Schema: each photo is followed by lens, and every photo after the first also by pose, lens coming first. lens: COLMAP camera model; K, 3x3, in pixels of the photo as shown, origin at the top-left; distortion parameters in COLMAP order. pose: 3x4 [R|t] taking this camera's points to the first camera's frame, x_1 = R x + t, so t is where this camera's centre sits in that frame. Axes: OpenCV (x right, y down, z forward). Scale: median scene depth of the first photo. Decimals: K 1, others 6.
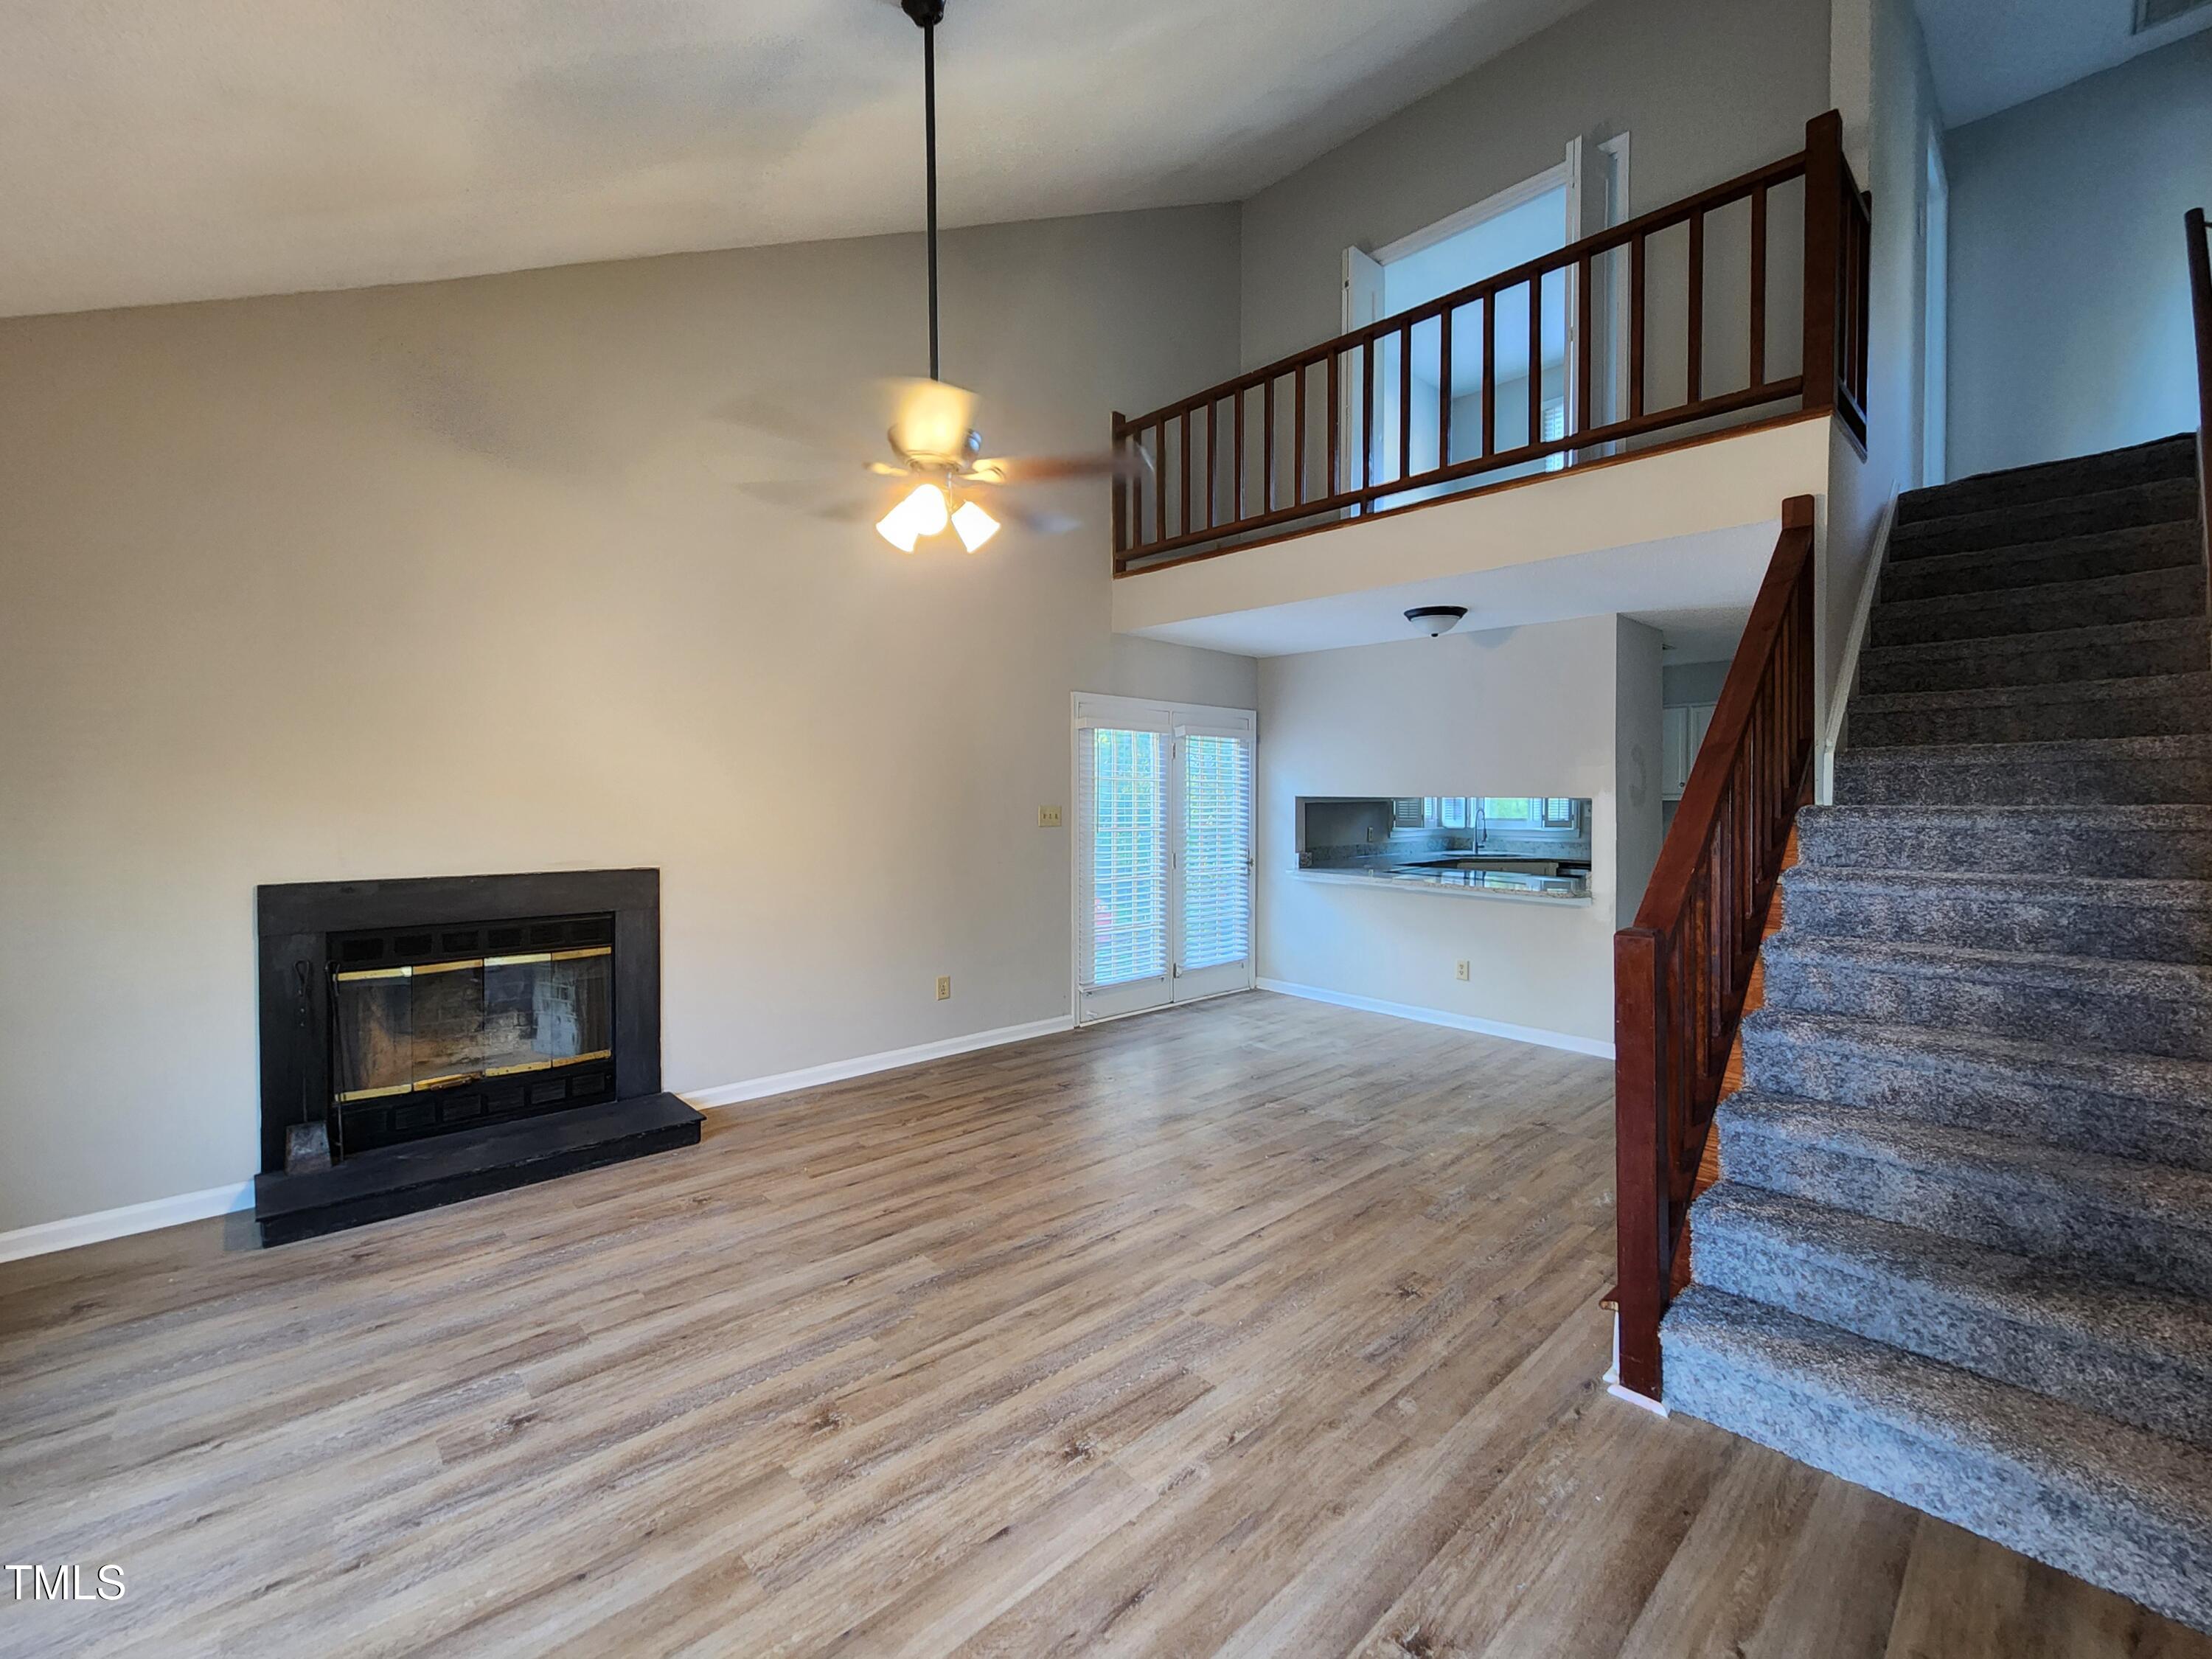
lens RADIAL K [[922.8, 0, 1116.0], [0, 922.8, 822.9], [0, 0, 1]] dist [0.000673, -0.000583]
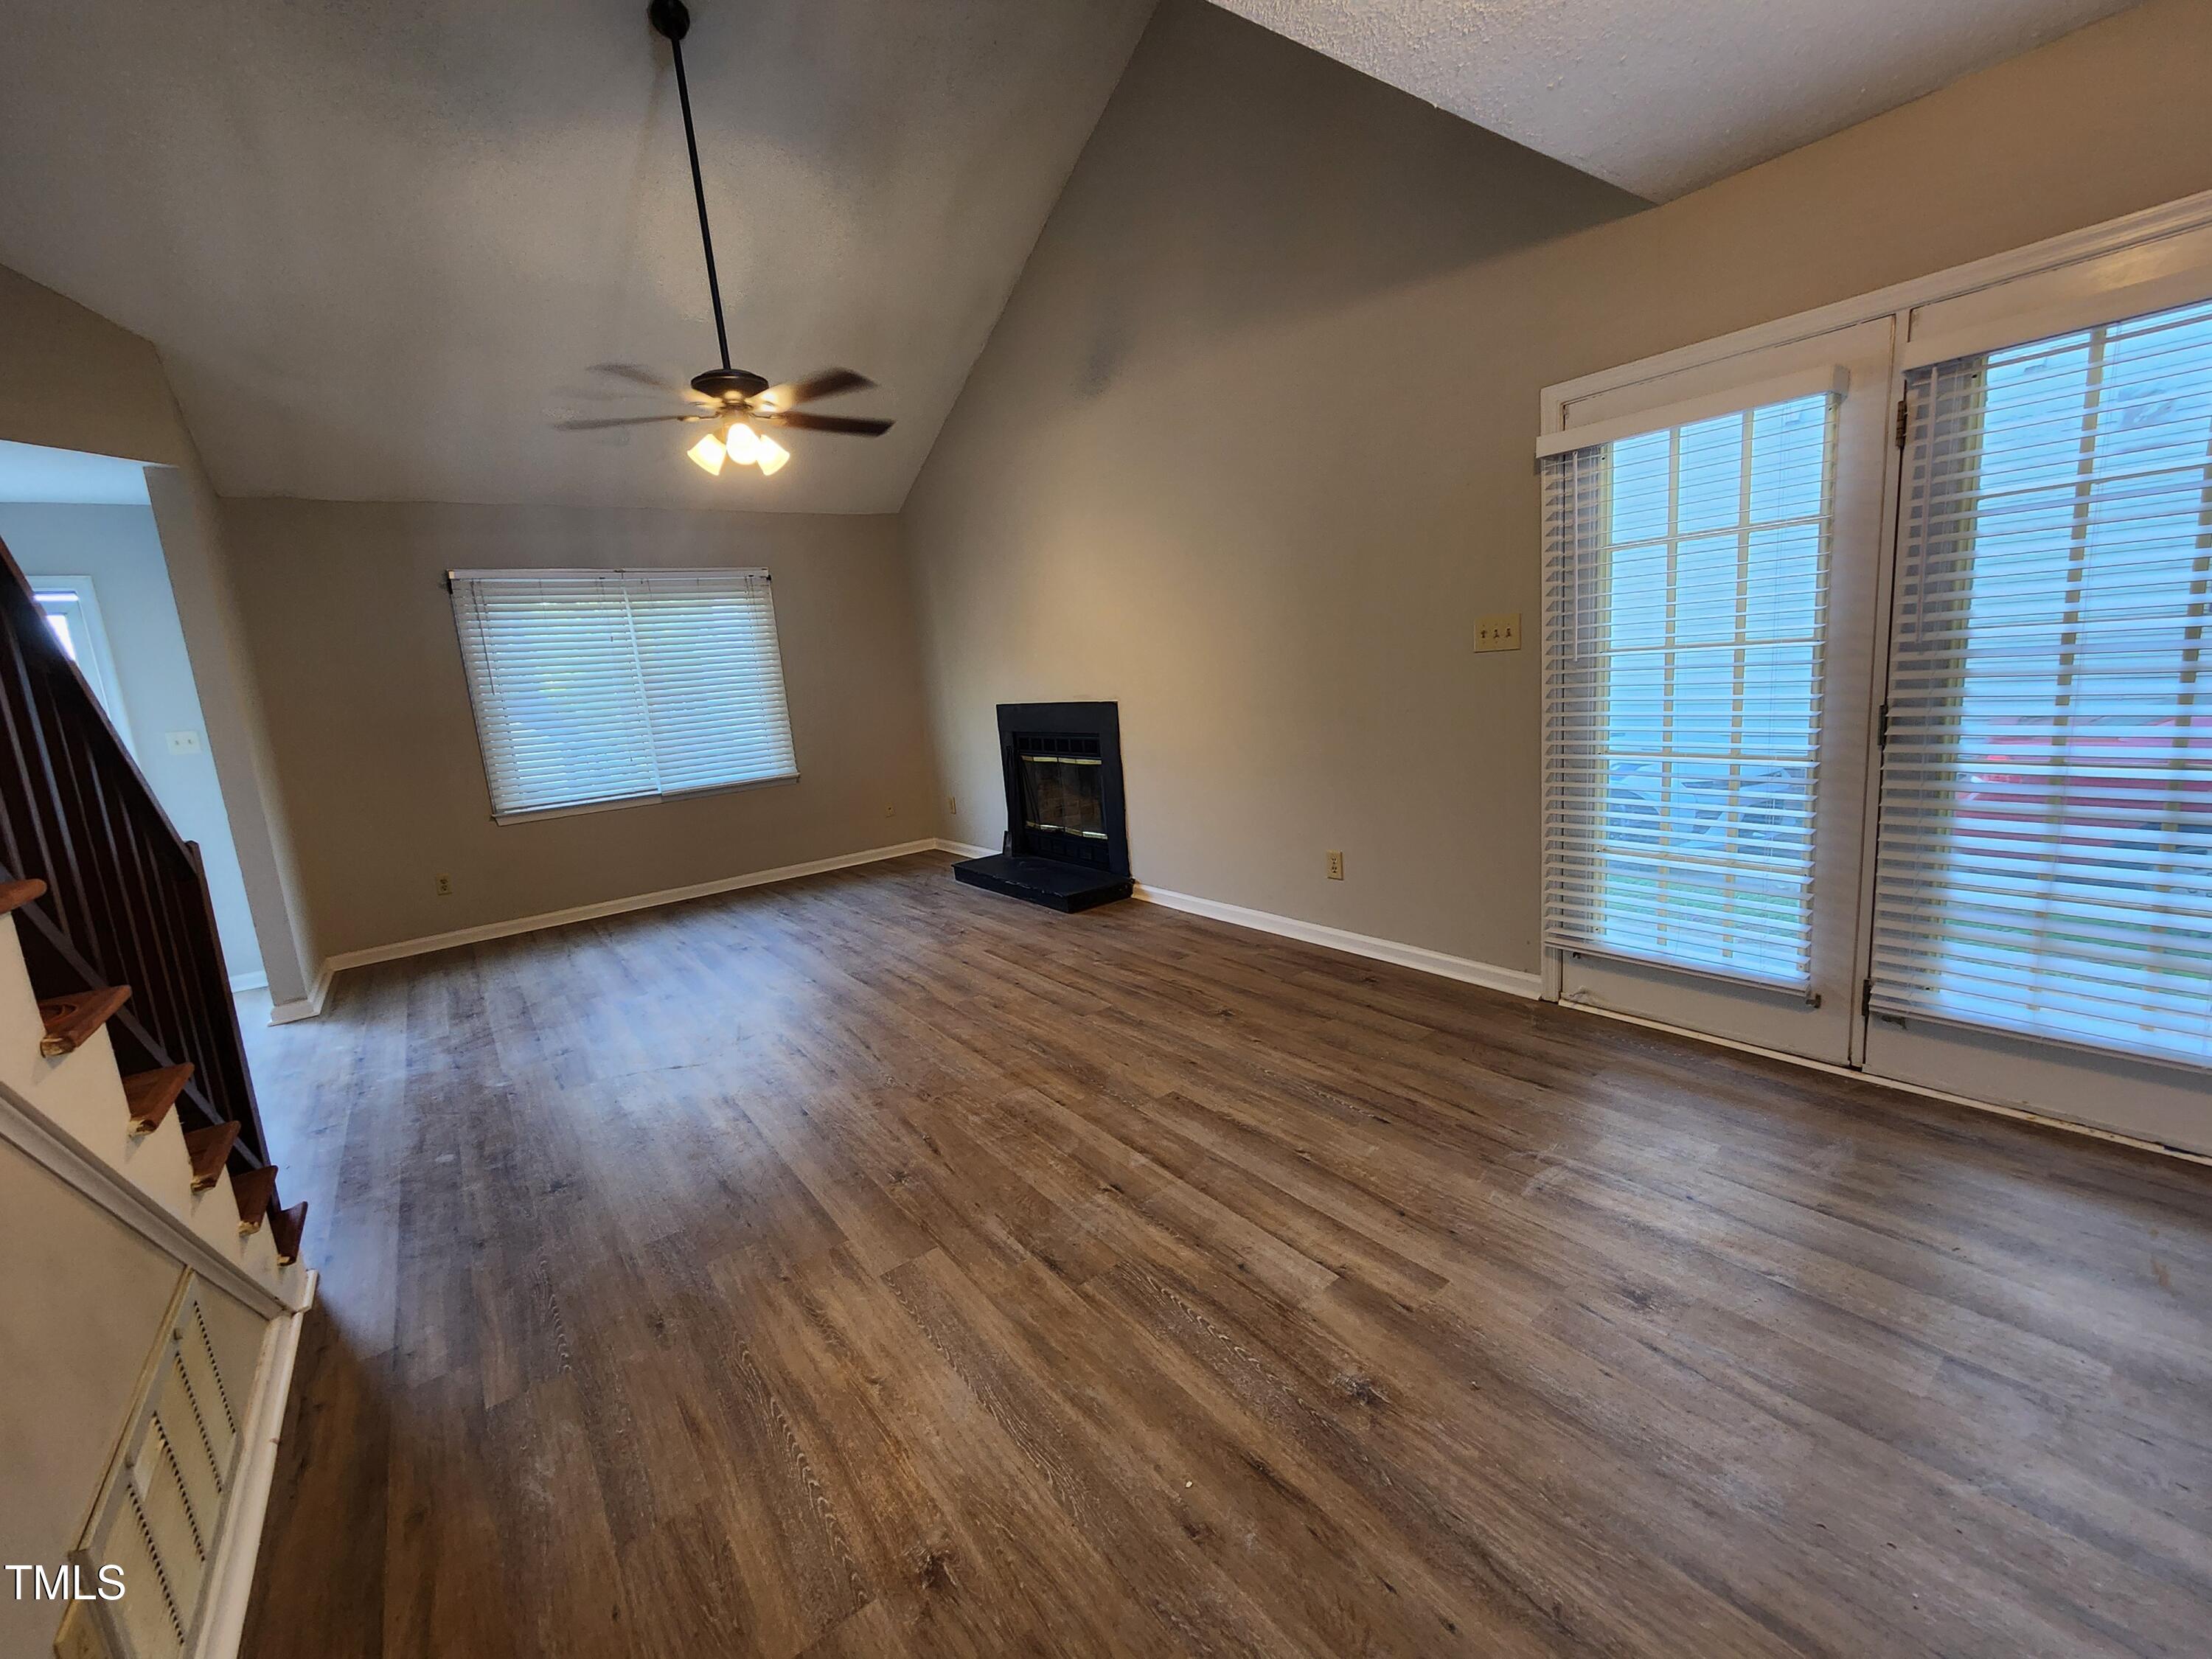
lens RADIAL K [[922.8, 0, 1116.0], [0, 922.8, 822.9], [0, 0, 1]] dist [0.000673, -0.000583]
pose [[-0.115107, 0.178740, -0.977140, 1.026694], [0.059804, 0.983141, 0.172792, -0.008880], [0.991551, -0.038547, -0.123856, 1.554577]]
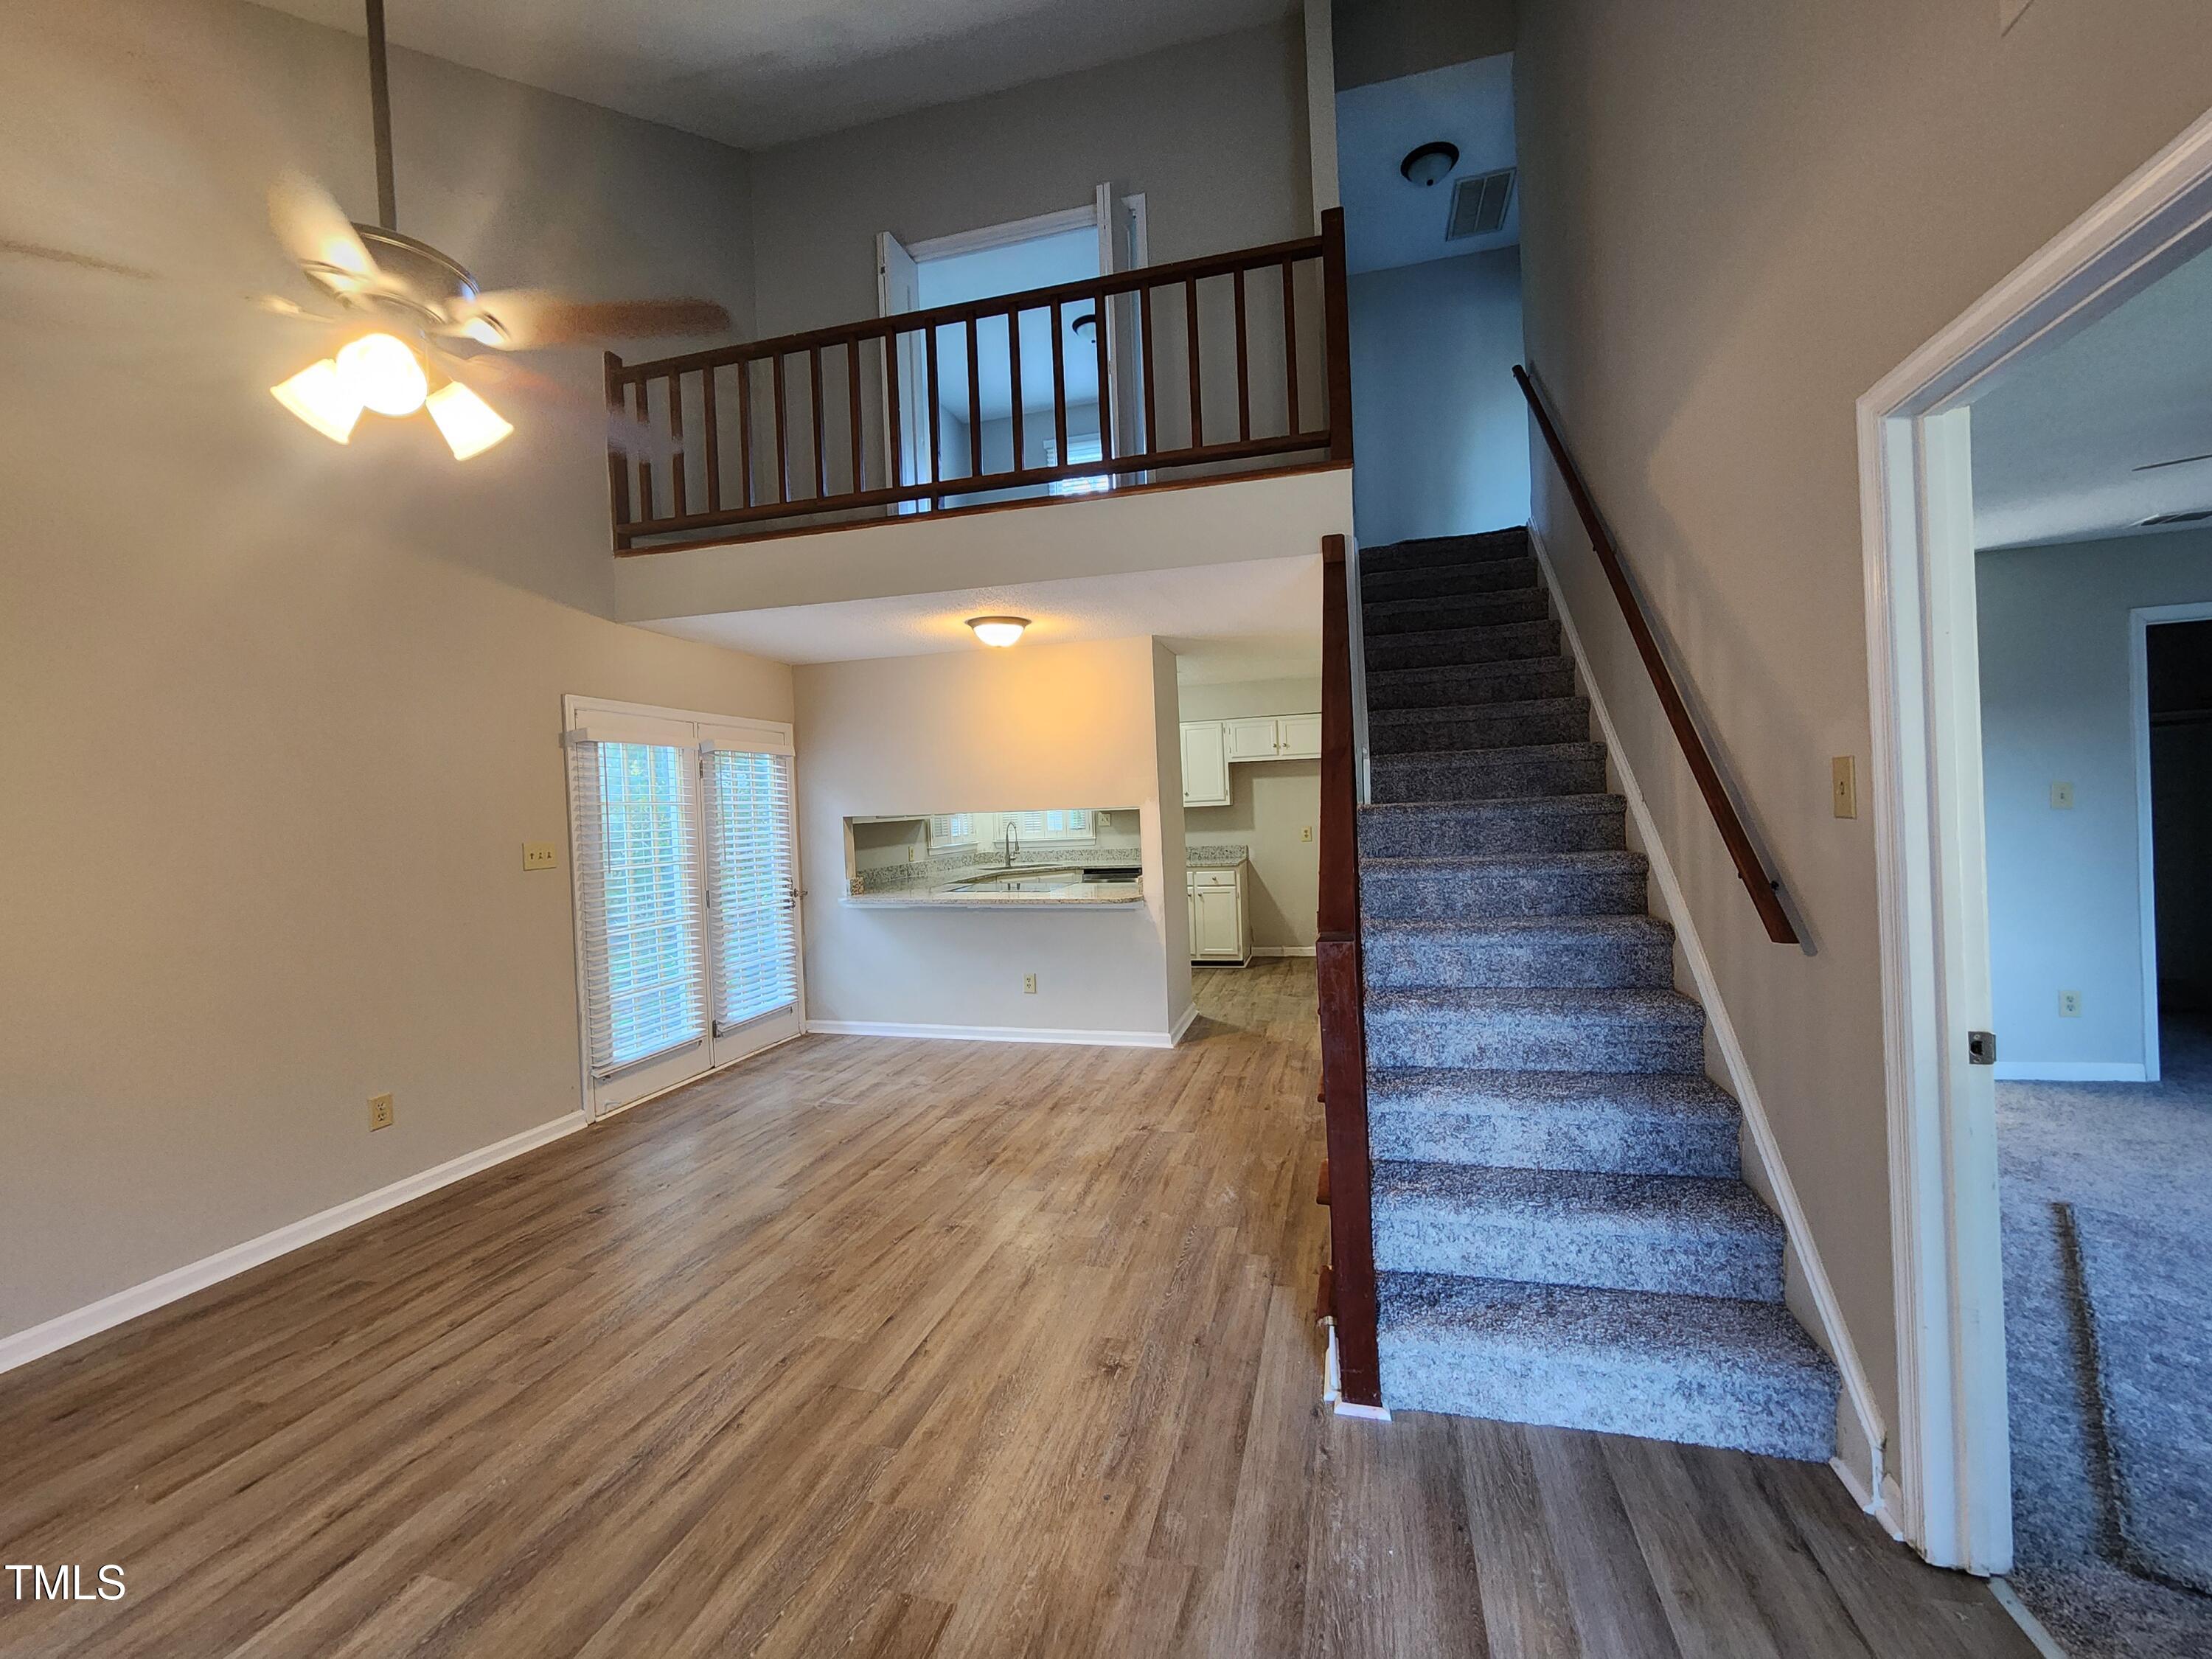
lens RADIAL K [[906.8, 0, 1105.8], [0, 906.8, 820.8], [0, 0, 1]] dist [-0.000523, -0.000728]
pose [[0.856622, -0.043451, 0.514111, -0.102626], [0.055151, 0.998450, -0.007507, -0.009003], [-0.512988, 0.034785, 0.857691, 0.213219]]
